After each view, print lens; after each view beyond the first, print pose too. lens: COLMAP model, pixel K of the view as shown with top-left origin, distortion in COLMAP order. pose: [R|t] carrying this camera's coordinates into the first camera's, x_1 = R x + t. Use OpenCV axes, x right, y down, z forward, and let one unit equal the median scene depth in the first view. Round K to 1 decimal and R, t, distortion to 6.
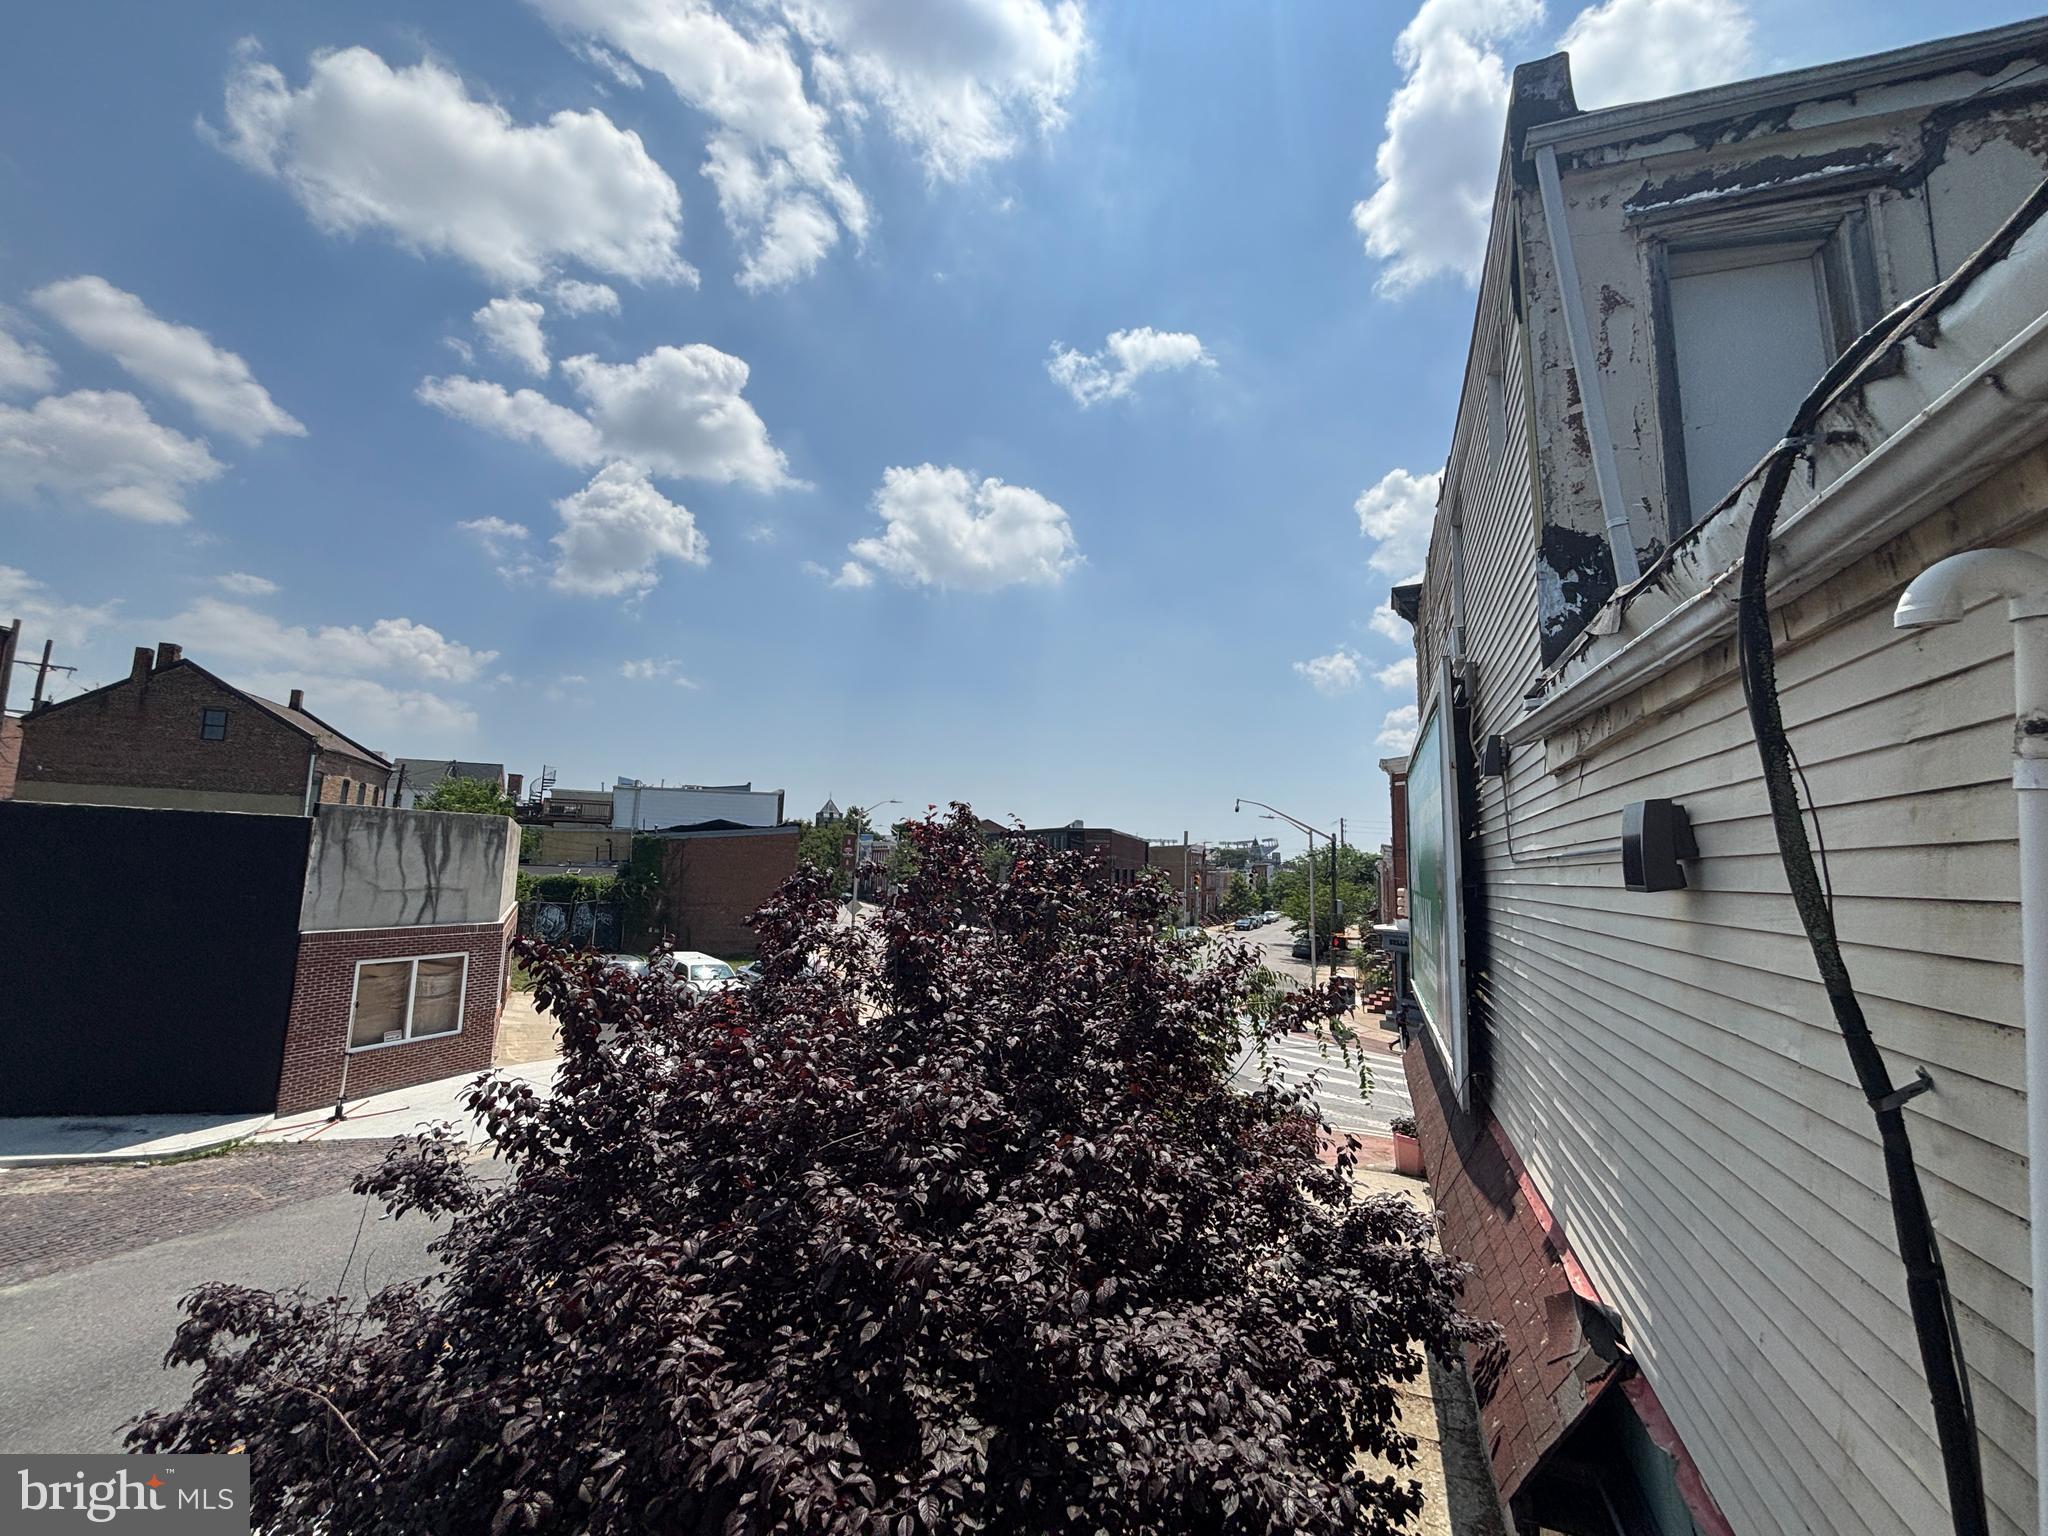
lens RADIAL K [[830.6, 0, 1021.2], [0, 830.6, 771.6], [0, 0, 1]] dist [-0.000670, 0.000807]
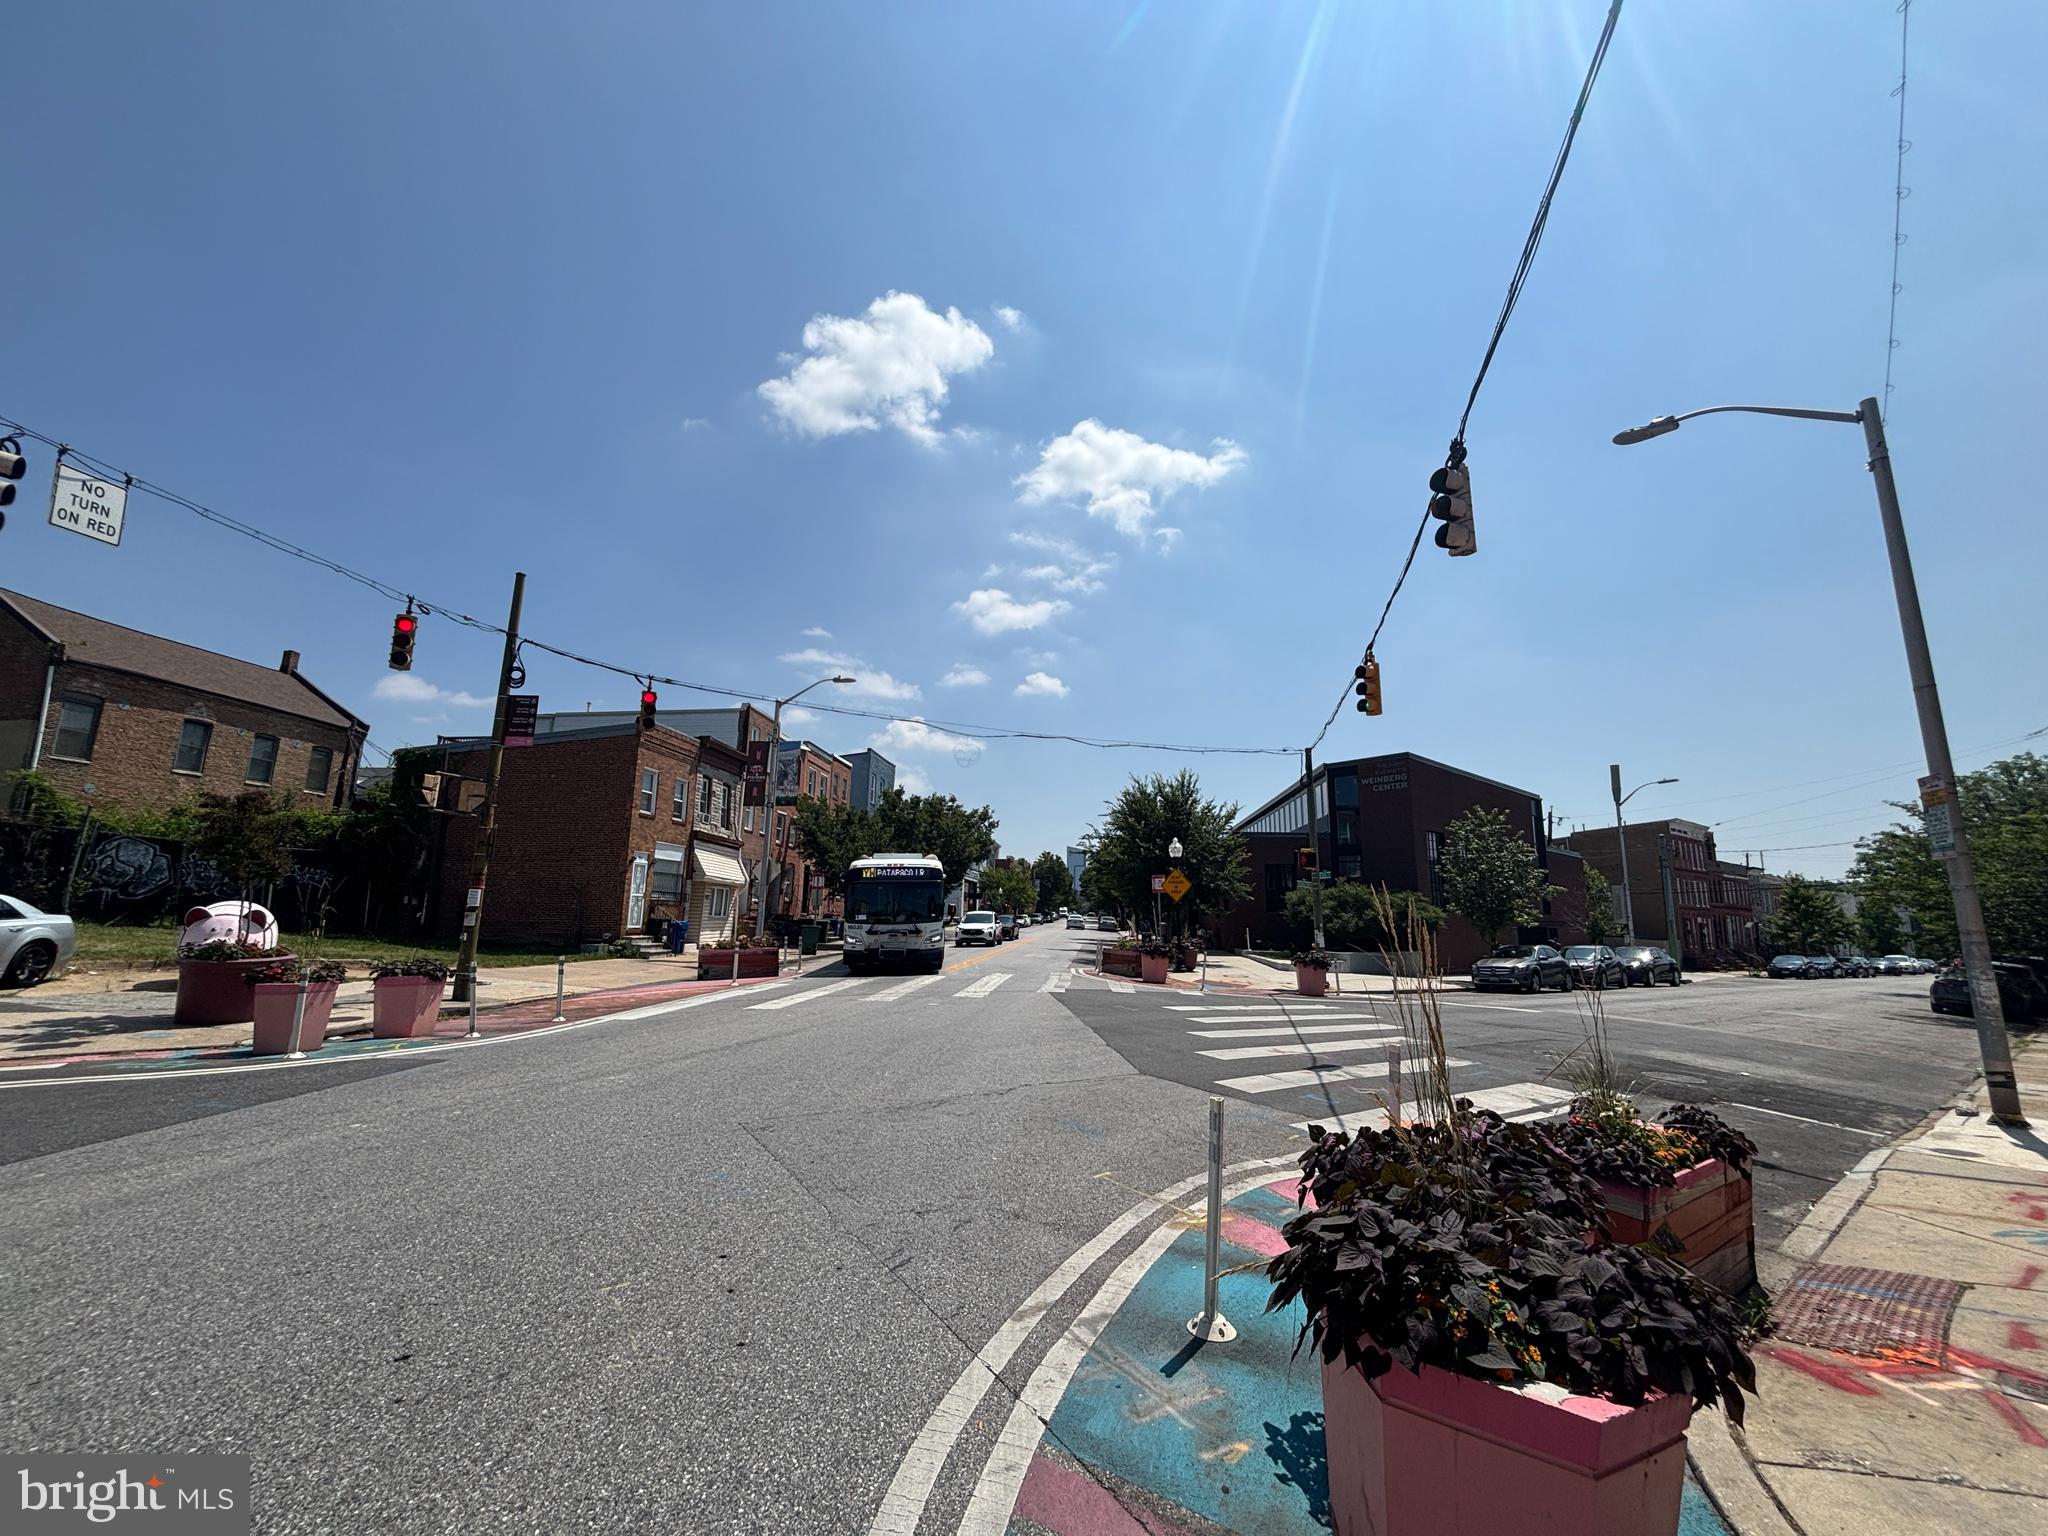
lens RADIAL K [[830.6, 0, 1021.2], [0, 830.6, 771.6], [0, 0, 1]] dist [-0.000670, 0.000807]
pose [[0.863959, -0.107523, -0.491948, 0.582562], [0.069411, 0.993041, -0.095145, 0.432238], [0.498755, 0.048055, 0.865410, 1.615857]]
